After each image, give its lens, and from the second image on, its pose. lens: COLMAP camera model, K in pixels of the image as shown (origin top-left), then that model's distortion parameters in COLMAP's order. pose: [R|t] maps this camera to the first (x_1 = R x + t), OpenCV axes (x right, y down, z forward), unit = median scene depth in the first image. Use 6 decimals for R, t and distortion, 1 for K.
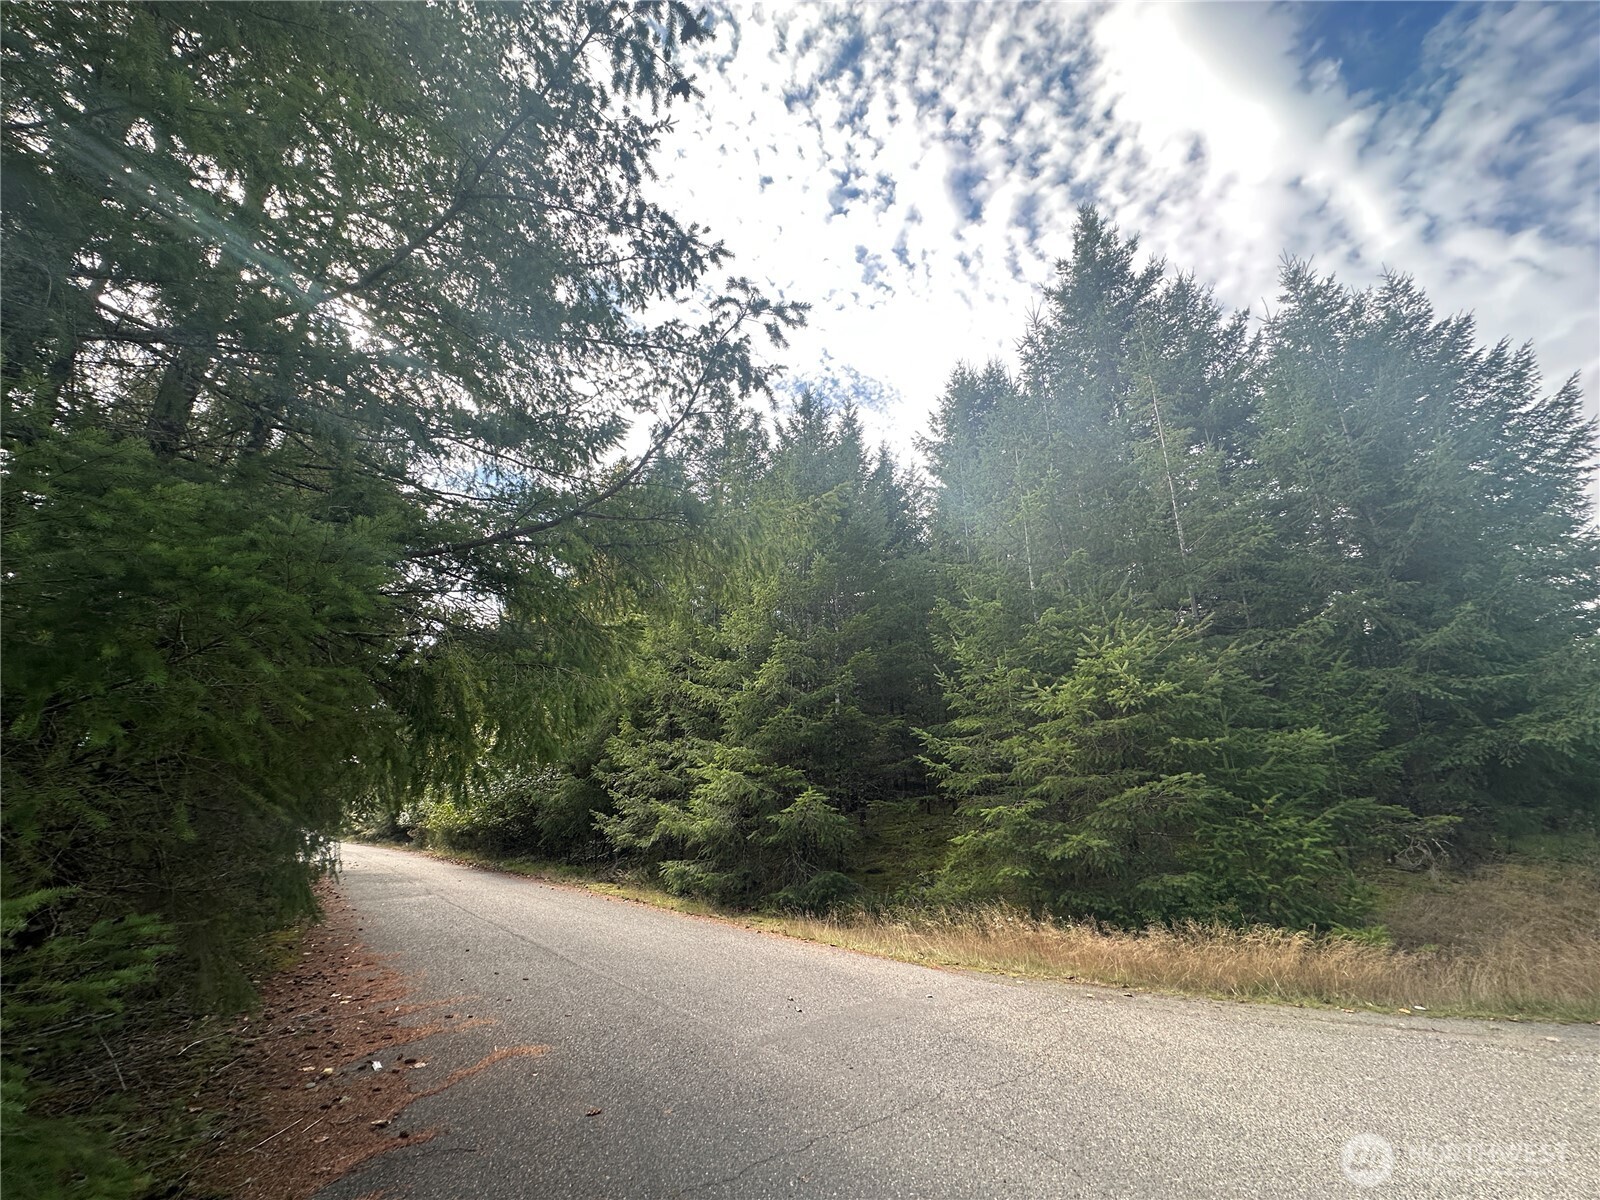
lens RADIAL K [[641.1, 0, 800.0], [0, 641.1, 600.0], [0, 0, 1]] dist [-0.001384, 0.000007]
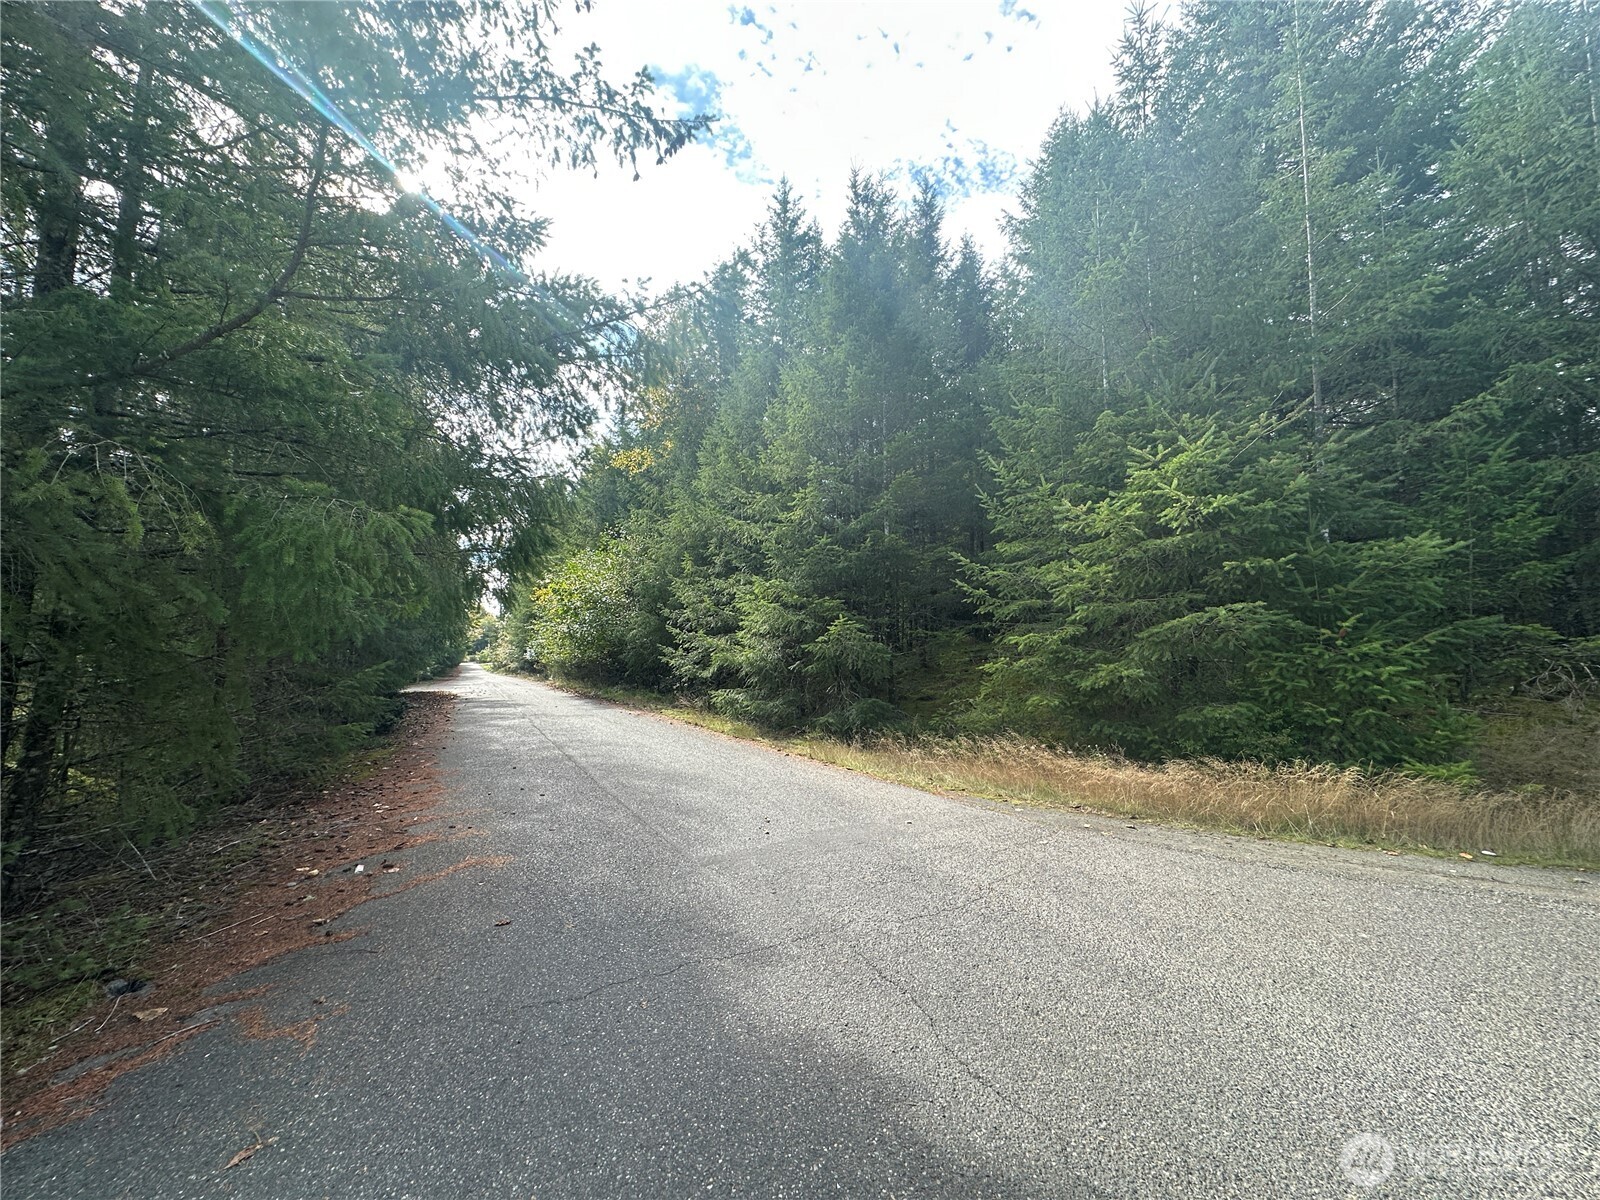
lens RADIAL K [[641.1, 0, 800.0], [0, 641.1, 600.0], [0, 0, 1]] dist [-0.001384, 0.000007]
pose [[0.985891, -0.026400, -0.165294, 0.121048], [0.066887, 0.967353, 0.244446, 0.023851], [0.153444, -0.252053, 0.955471, 0.073601]]
